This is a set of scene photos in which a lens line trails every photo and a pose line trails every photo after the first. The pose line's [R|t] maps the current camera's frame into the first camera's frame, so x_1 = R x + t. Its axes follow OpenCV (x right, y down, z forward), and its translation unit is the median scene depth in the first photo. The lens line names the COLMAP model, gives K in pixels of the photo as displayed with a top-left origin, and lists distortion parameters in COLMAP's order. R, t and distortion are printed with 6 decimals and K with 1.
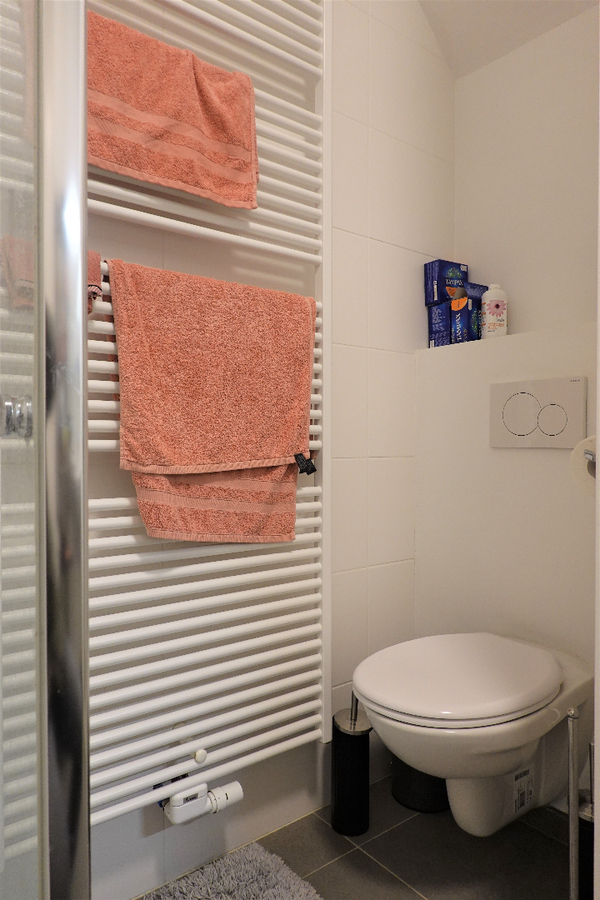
lens RADIAL K [[597.3, 0, 300.0], [0, 597.3, 450.0], [0, 0, 1]] dist [-0.001247, 0.002203]
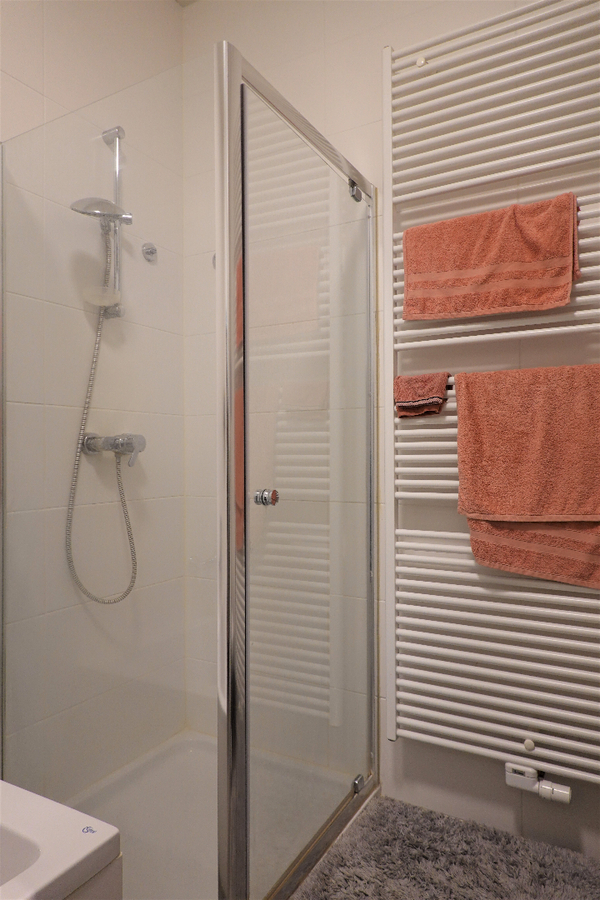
lens RADIAL K [[597.3, 0, 300.0], [0, 597.3, 450.0], [0, 0, 1]] dist [-0.001247, 0.002203]
pose [[0.380180, -0.011293, -0.924843, 0.842542], [-0.011835, 0.999784, -0.017073, -0.087735], [0.924837, 0.017436, 0.379965, 0.057517]]
